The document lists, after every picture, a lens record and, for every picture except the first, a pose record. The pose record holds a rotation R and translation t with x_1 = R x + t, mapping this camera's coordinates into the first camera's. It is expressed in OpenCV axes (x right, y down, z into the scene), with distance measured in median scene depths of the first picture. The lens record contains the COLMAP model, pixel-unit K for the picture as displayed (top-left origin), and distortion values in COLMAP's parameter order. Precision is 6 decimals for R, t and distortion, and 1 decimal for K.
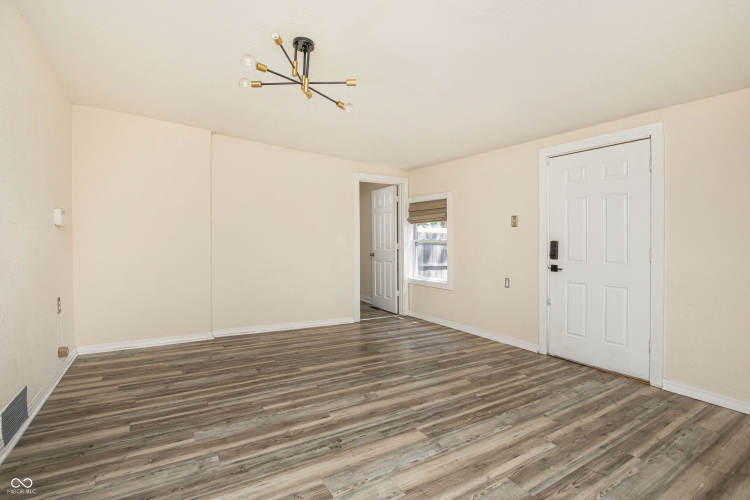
lens RADIAL K [[353.1, 0, 366.0], [0, 353.1, 245.5], [0, 0, 1]] dist [-0.024220, 0.000544]
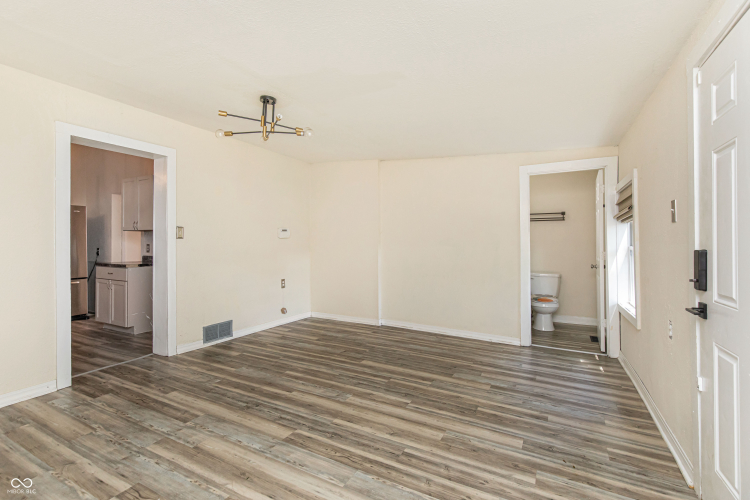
lens RADIAL K [[339.4, 0, 372.7], [0, 339.4, 246.4], [0, 0, 1]] dist [0.011930, -0.000194]
pose [[0.524531, 0.001543, -0.851390, 0.857945], [-0.013447, 0.999889, -0.006472, -0.011637], [0.851285, 0.014844, 0.524493, 0.505445]]
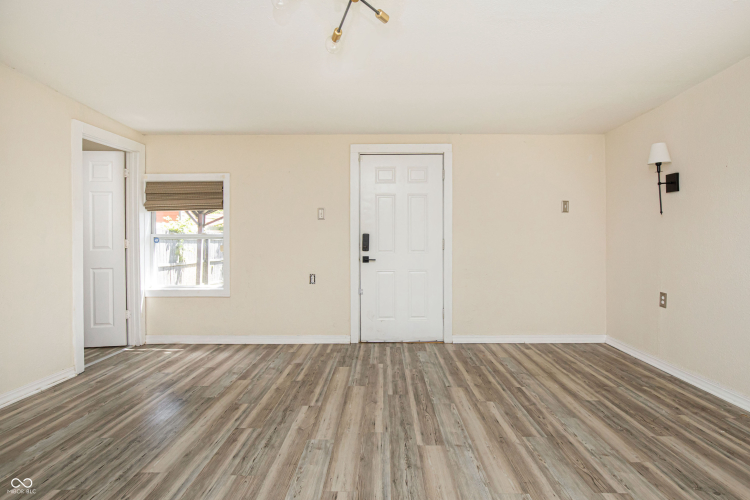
lens RADIAL K [[388.0, 0, 370.0], [0, 388.0, 240.6], [0, 0, 1]] dist [-0.015048, 0.000390]
pose [[0.529960, -0.014062, 0.847906, -0.564153], [0.019665, 0.999797, 0.004291, 0.003320], [-0.847794, 0.014400, 0.530130, 0.451080]]
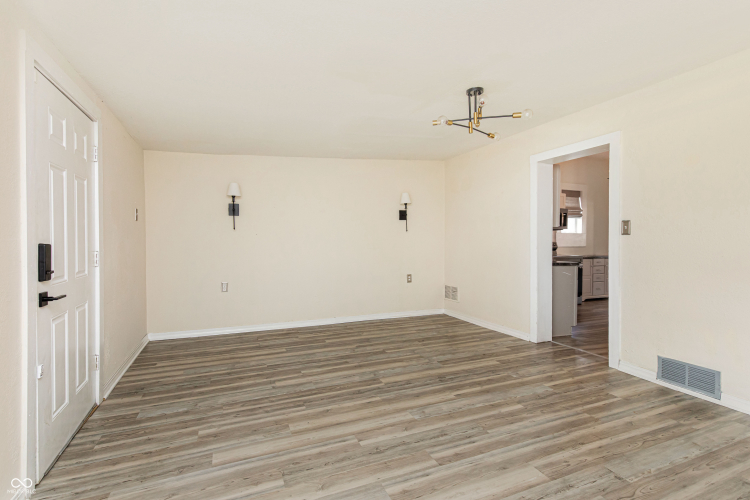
lens RADIAL K [[357.1, 0, 375.0], [0, 357.1, 250.0], [0, 0, 1]] dist [0.009665, 0.000004]
pose [[-0.992984, -0.011673, 0.117670, 0.019497], [-0.006518, 0.999006, 0.044098, -0.036662], [-0.118068, 0.043021, -0.992073, 1.795231]]
